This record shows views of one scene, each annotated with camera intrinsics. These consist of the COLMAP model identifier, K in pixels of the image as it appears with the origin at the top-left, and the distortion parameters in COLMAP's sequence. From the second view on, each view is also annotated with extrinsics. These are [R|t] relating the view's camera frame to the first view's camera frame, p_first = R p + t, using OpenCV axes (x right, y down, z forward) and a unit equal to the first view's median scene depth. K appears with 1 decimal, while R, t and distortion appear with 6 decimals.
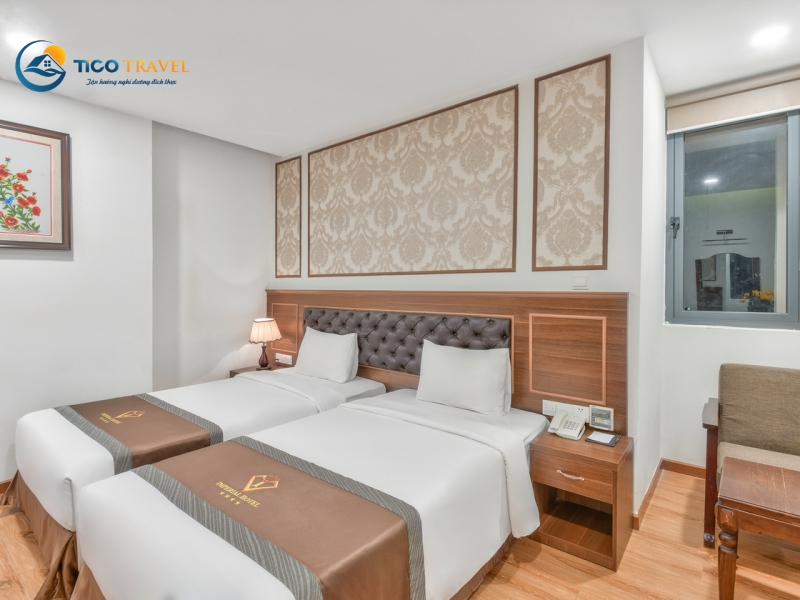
lens RADIAL K [[417.8, 0, 398.5], [0, 417.8, 288.0], [0, 0, 1]] dist [0.000614, -0.000468]
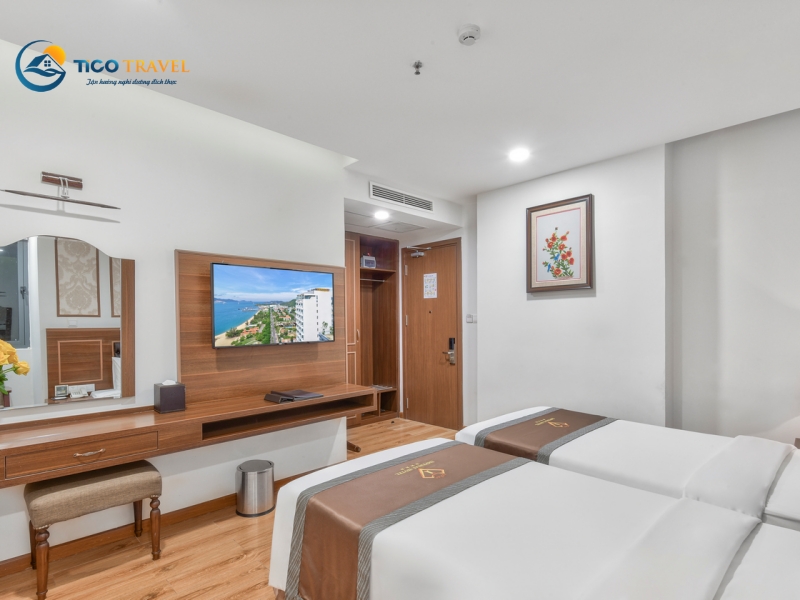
lens RADIAL K [[417.2, 0, 398.2], [0, 417.2, 325.2], [0, 0, 1]] dist [-0.001095, -0.000594]
pose [[-0.123572, 0.018604, -0.992161, 0.484098], [0.005192, 0.999823, 0.018101, -0.006163], [0.992322, -0.002914, -0.123647, 0.562419]]
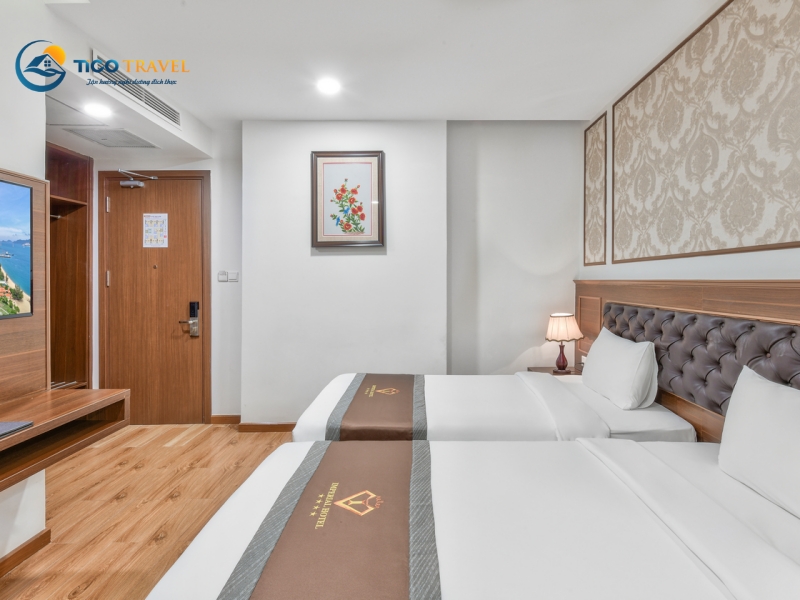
lens RADIAL K [[422.1, 0, 400.5], [0, 422.1, 279.1], [0, 0, 1]] dist [-0.000401, -0.001498]
pose [[0.634978, 0.000177, -0.772530, 0.184071], [-0.003933, 0.999988, -0.003004, 0.008748], [0.772520, 0.004946, 0.634971, 0.250548]]
